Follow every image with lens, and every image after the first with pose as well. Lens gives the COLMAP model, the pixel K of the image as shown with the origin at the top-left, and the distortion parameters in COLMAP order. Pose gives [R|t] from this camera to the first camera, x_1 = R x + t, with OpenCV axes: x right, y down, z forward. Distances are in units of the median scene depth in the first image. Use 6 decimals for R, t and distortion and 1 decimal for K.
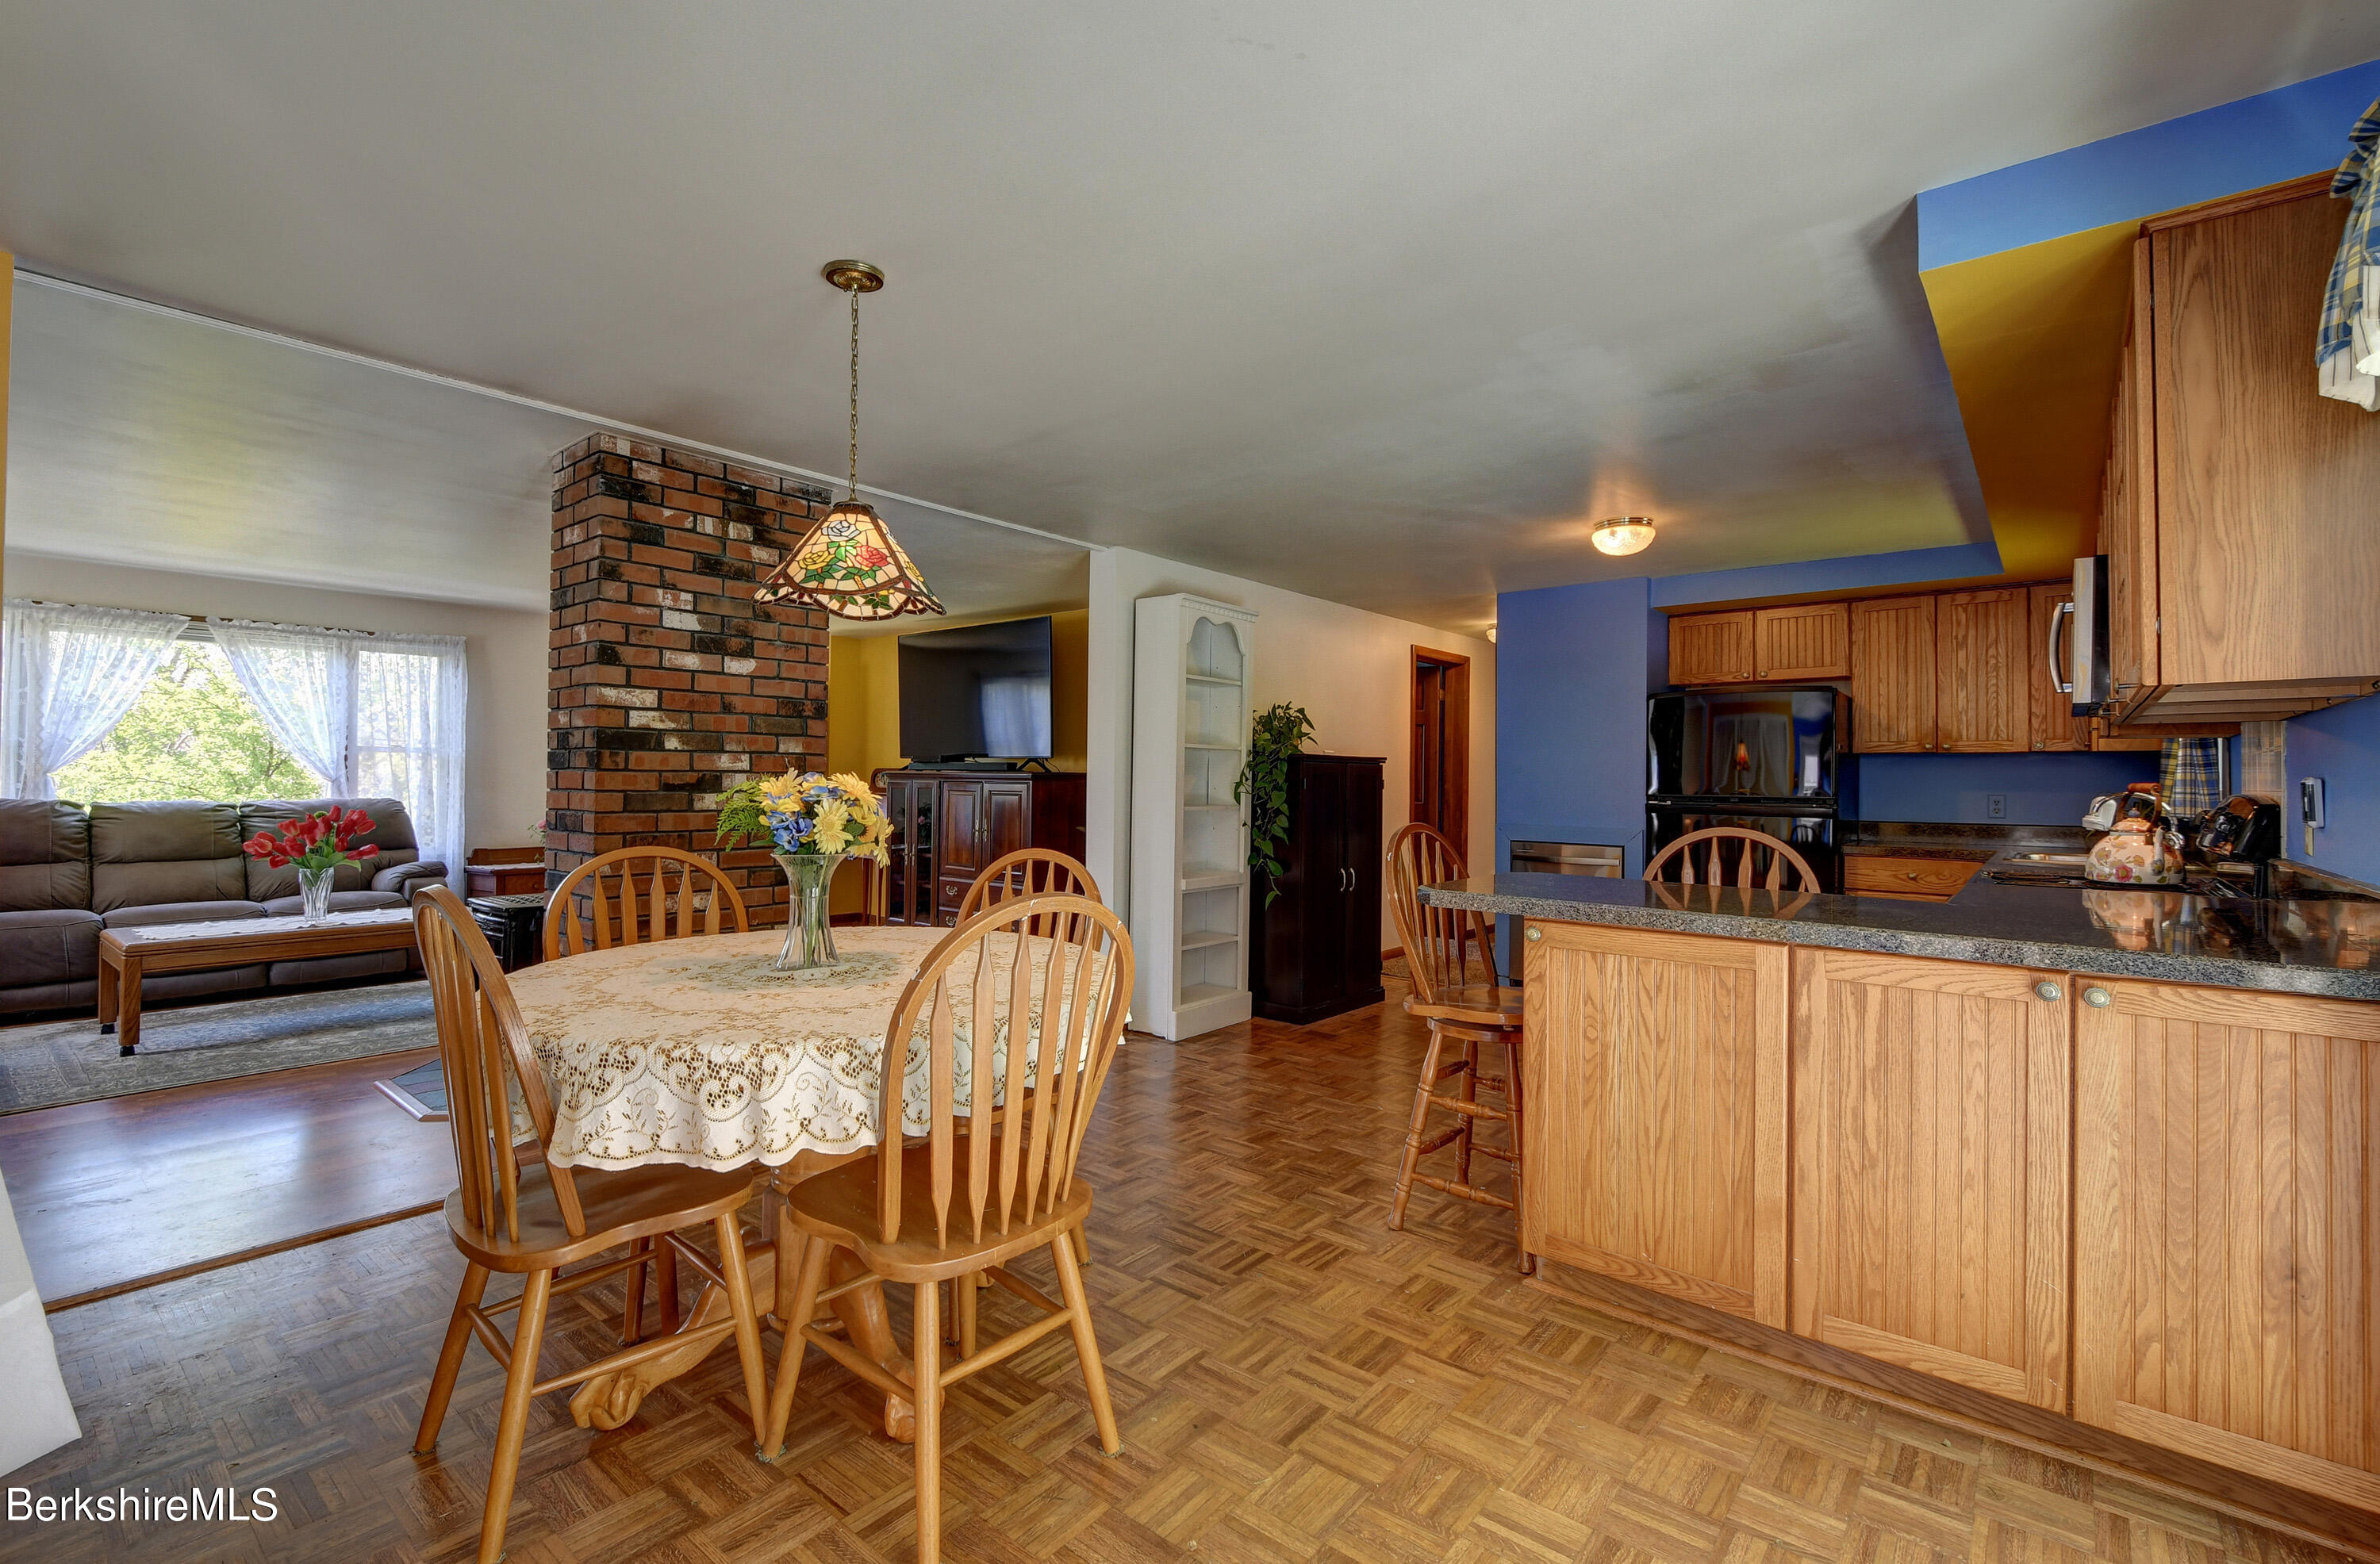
lens RADIAL K [[1051.4, 0, 1170.8], [0, 1051.4, 763.5], [0, 0, 1]] dist [0.013242, -0.009951]
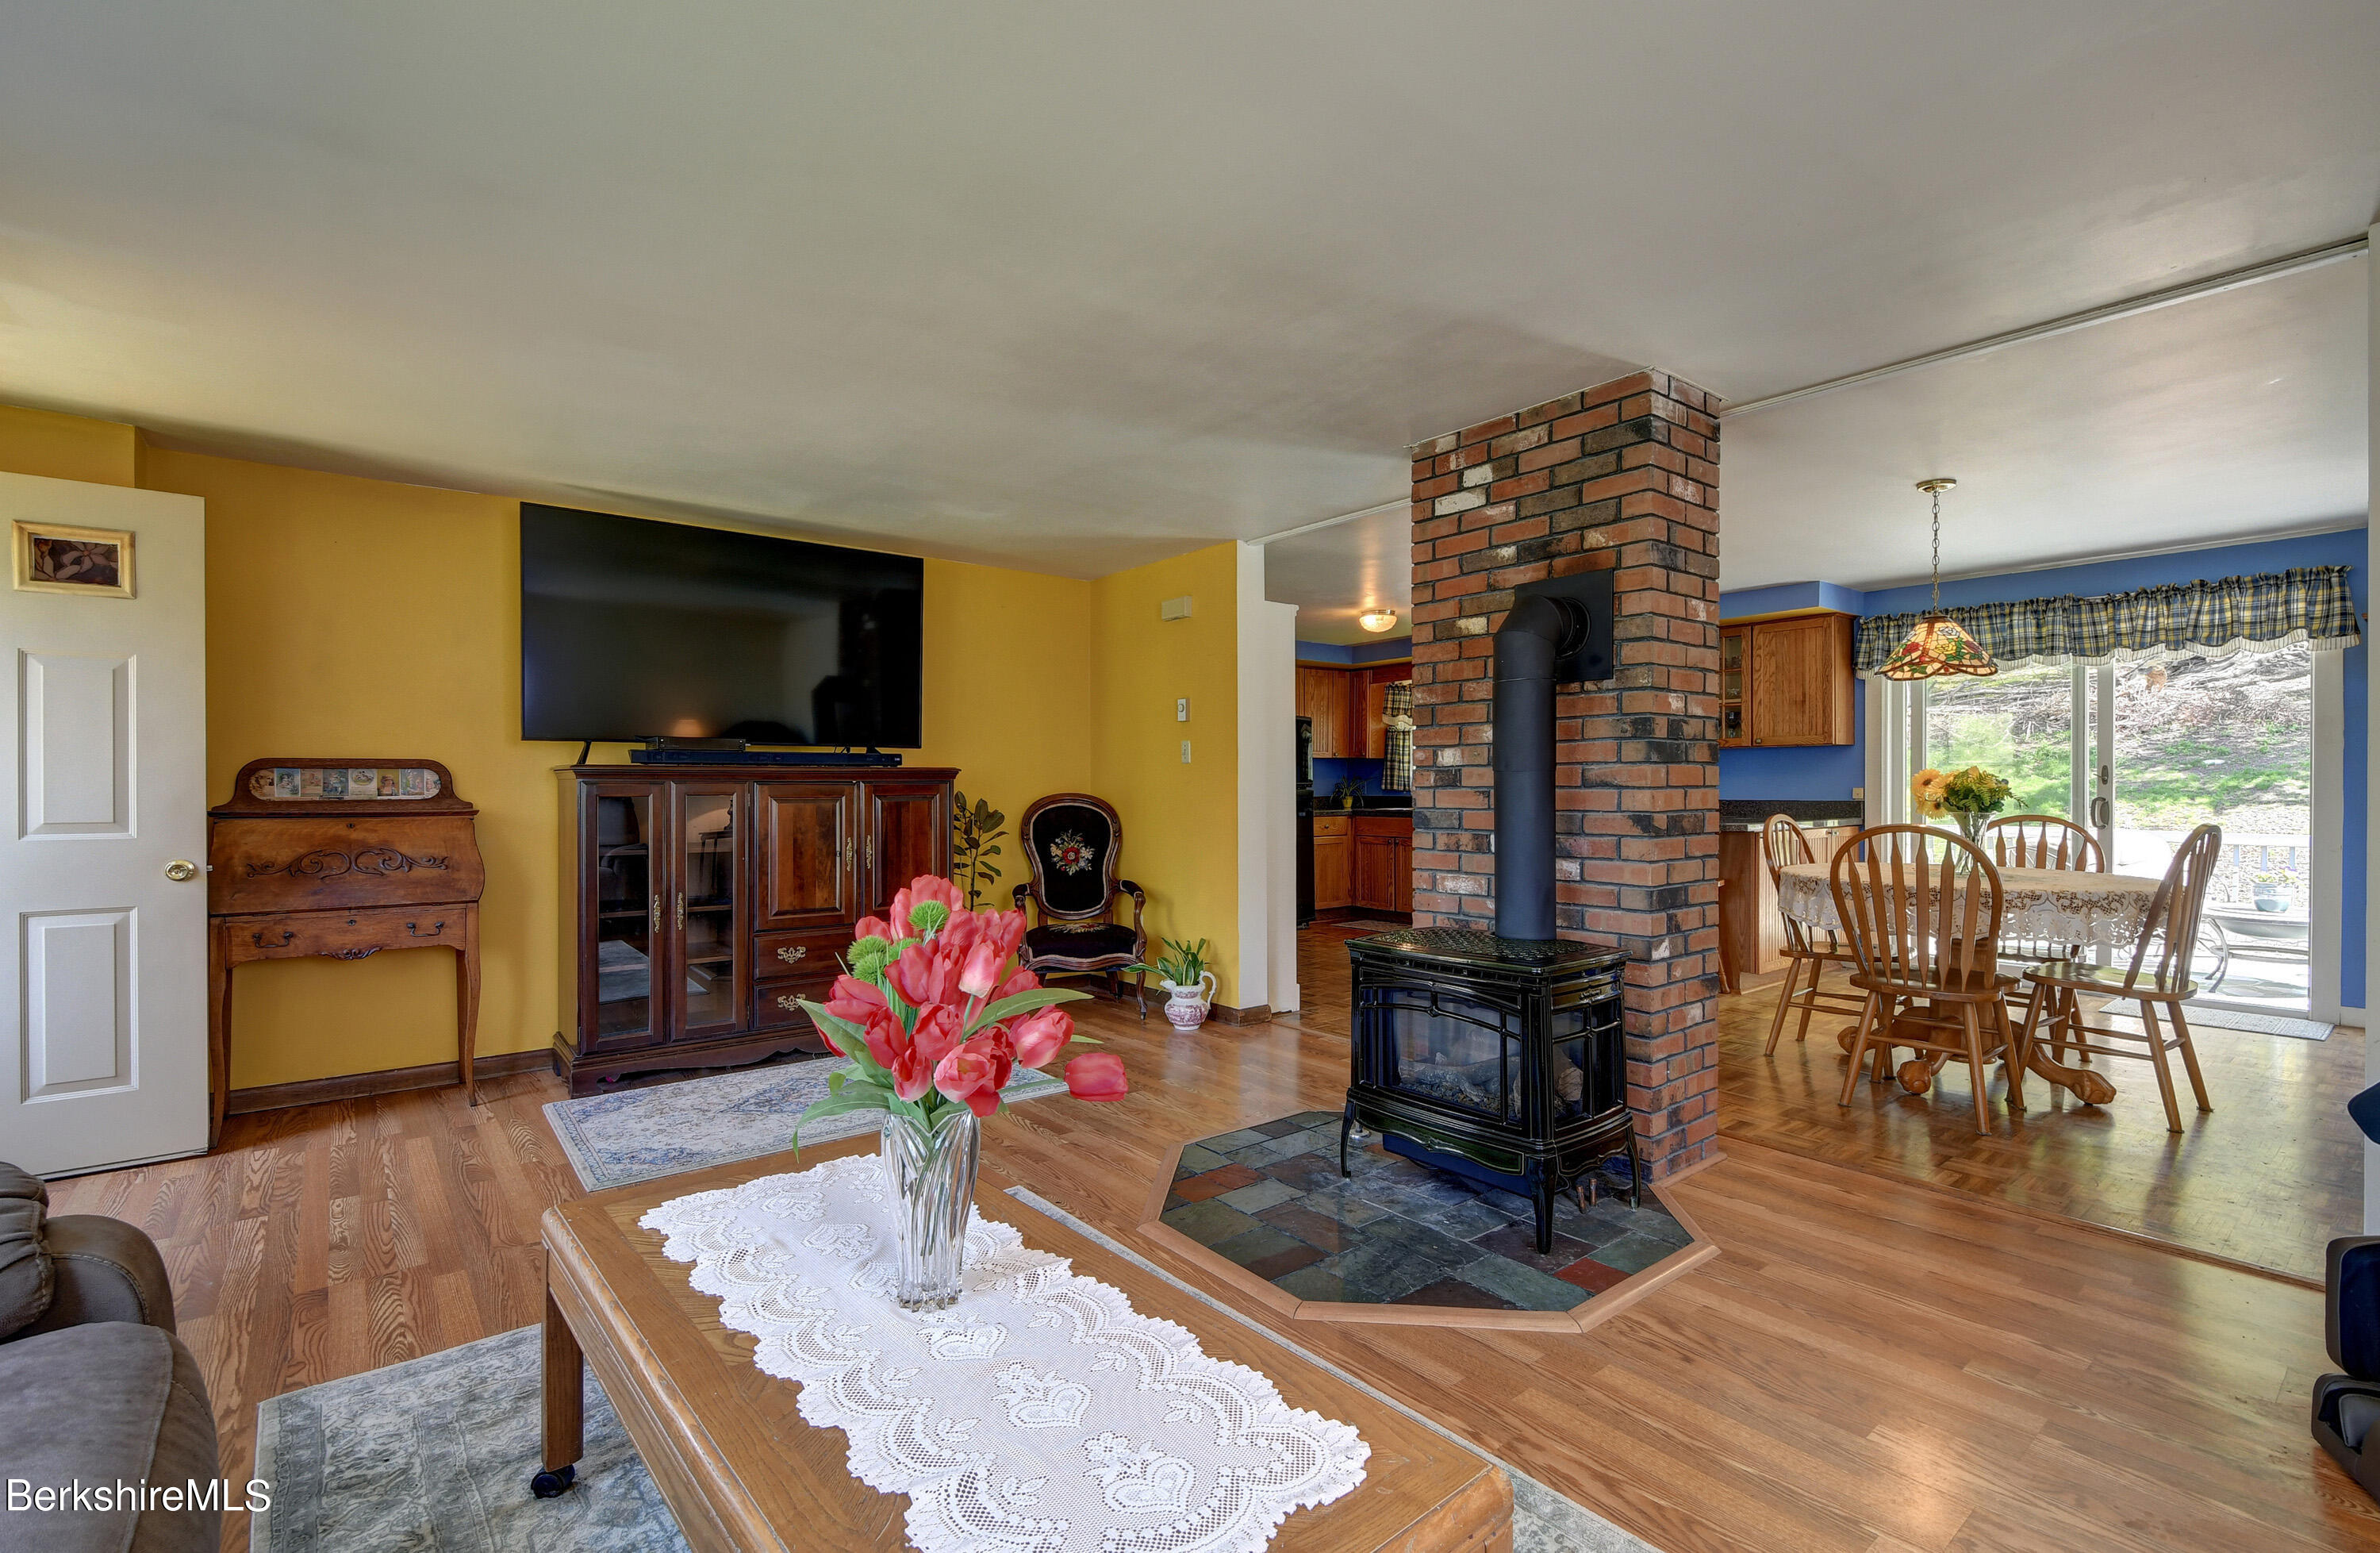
lens RADIAL K [[1052.0, 0, 1180.1], [0, 1052.0, 785.5], [0, 0, 1]] dist [0.001283, -0.000191]
pose [[0.192034, -0.015060, 0.981273, -0.946840], [-0.008223, 0.999822, 0.016954, 0.008016], [-0.981354, -0.011325, 0.191876, 0.779065]]
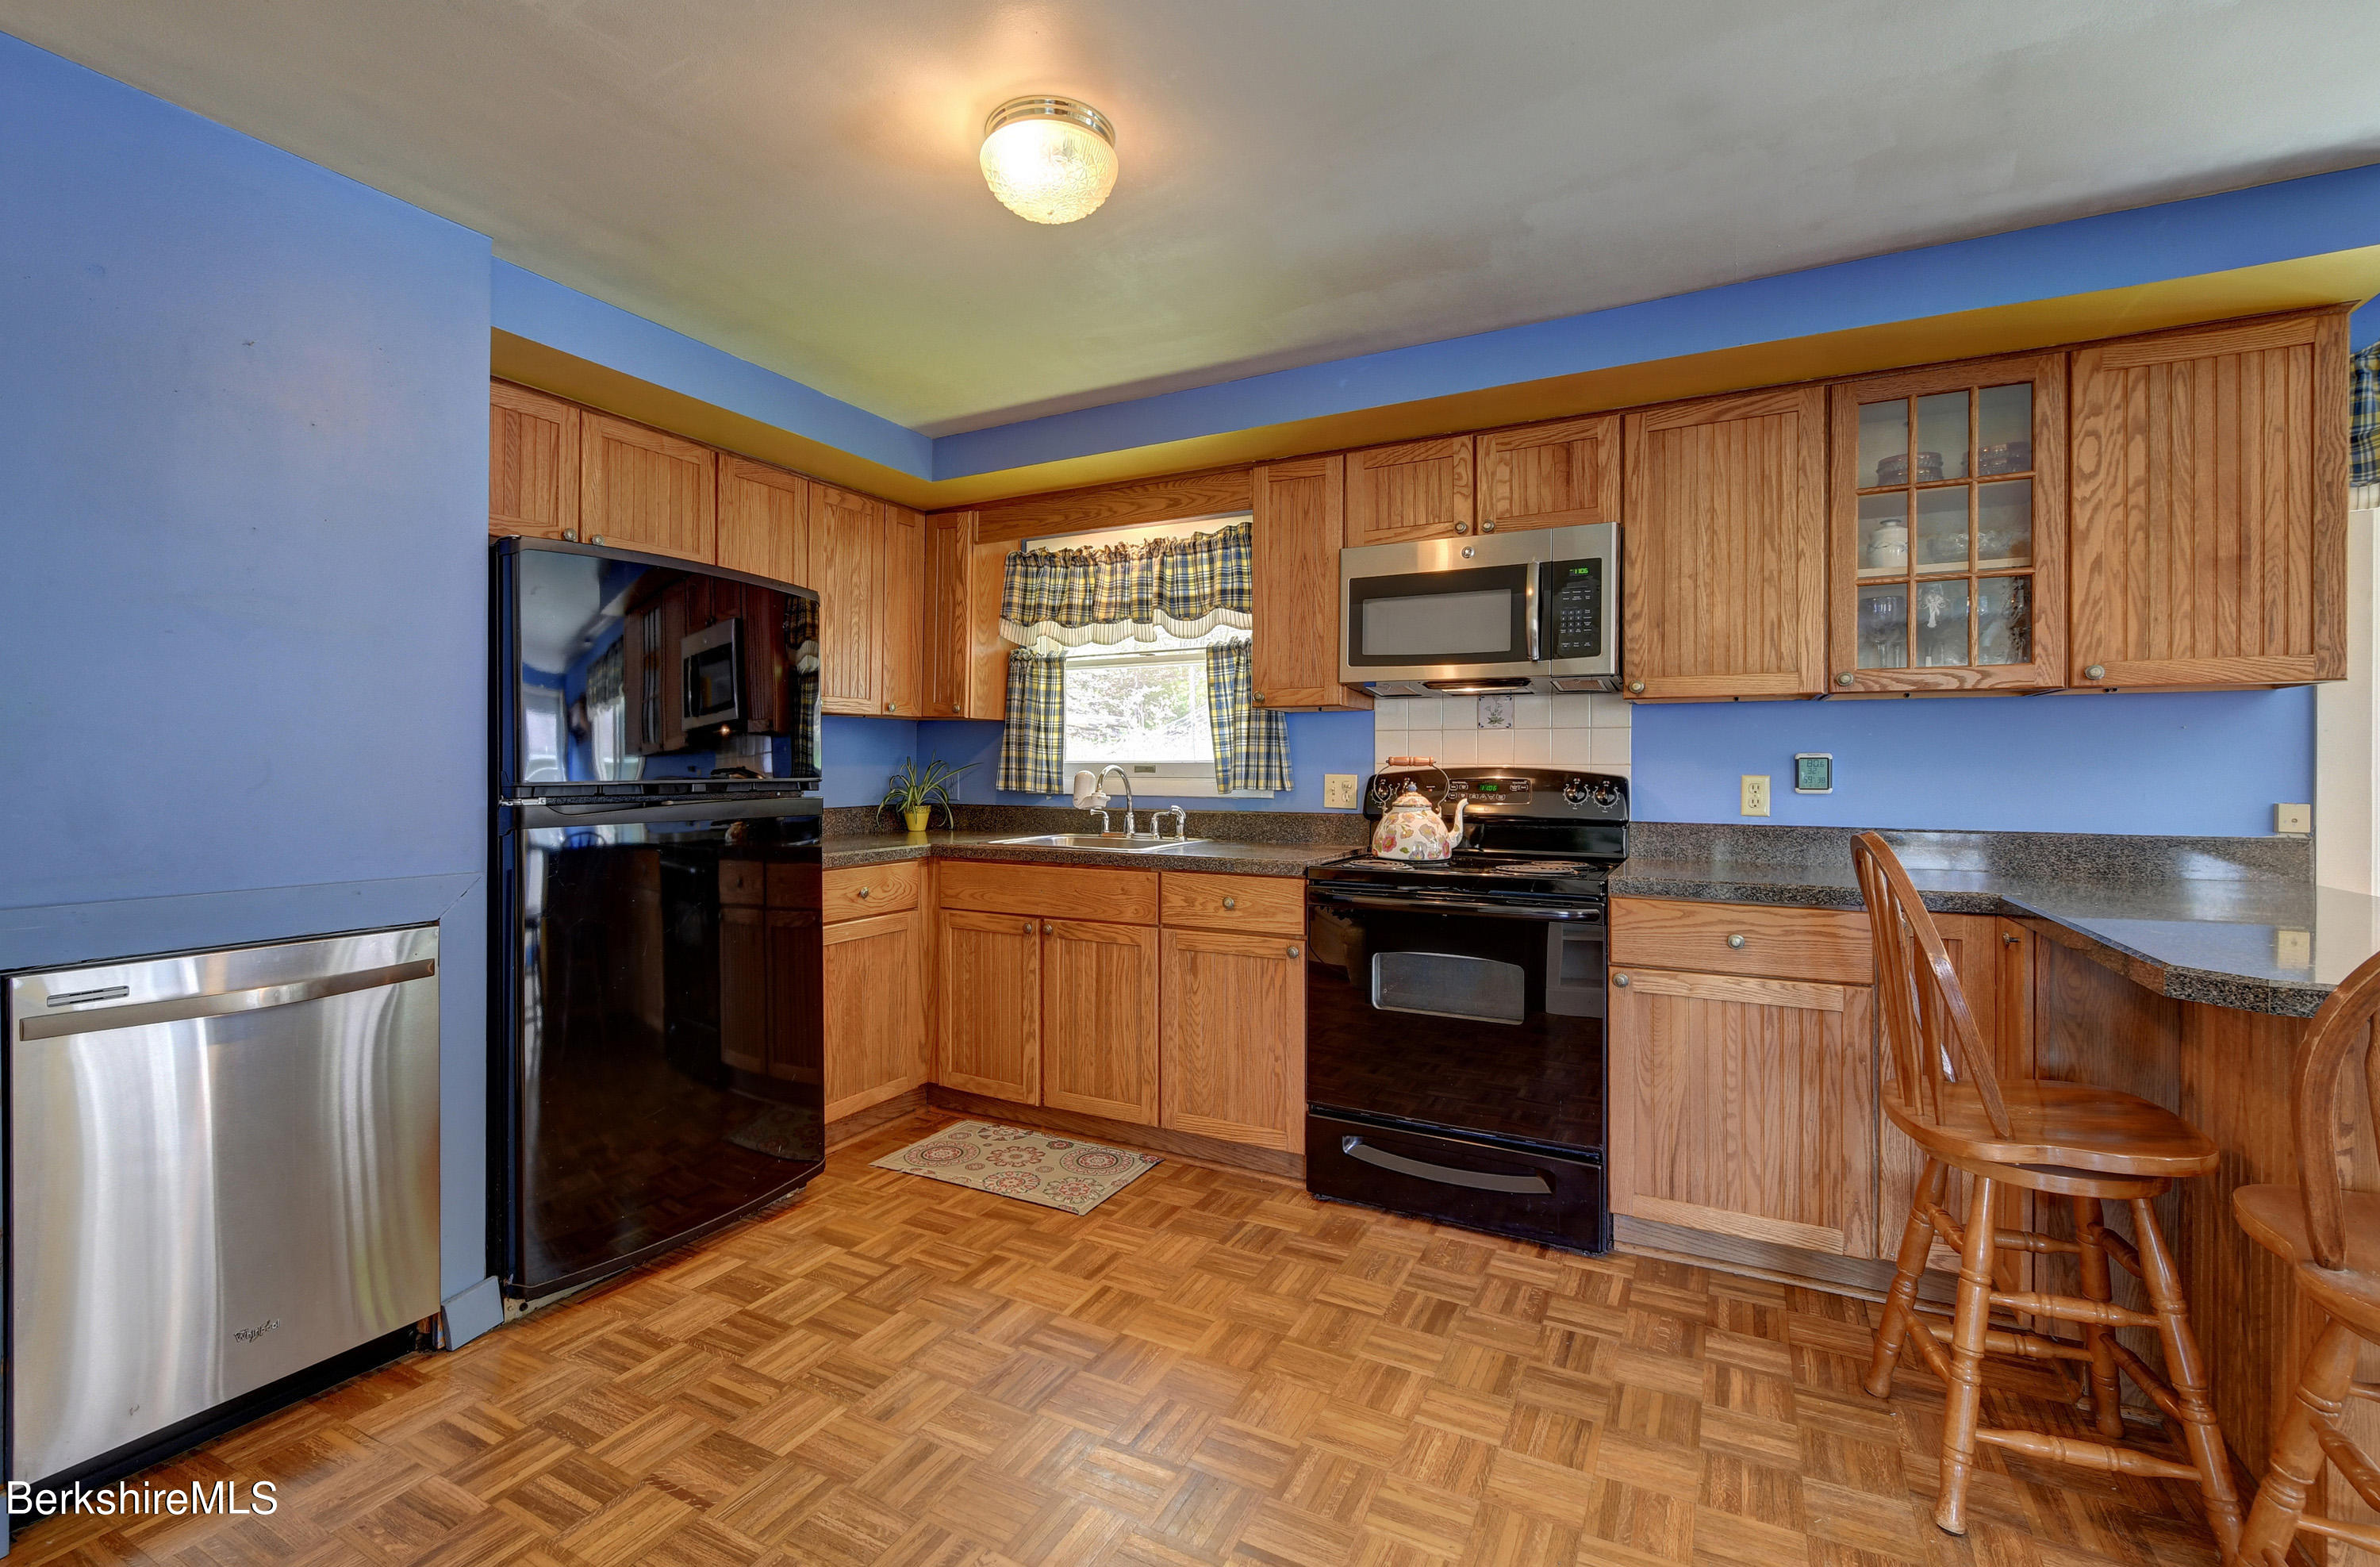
lens RADIAL K [[1042.1, 0, 1172.2], [0, 1042.1, 777.0], [0, 0, 1]] dist [-0.001332, -0.000630]
pose [[-0.207775, -0.021234, 0.977946, 0.006713], [-0.020055, 0.999647, 0.017444, 0.014917], [-0.977971, -0.015988, -0.208127, 0.816993]]
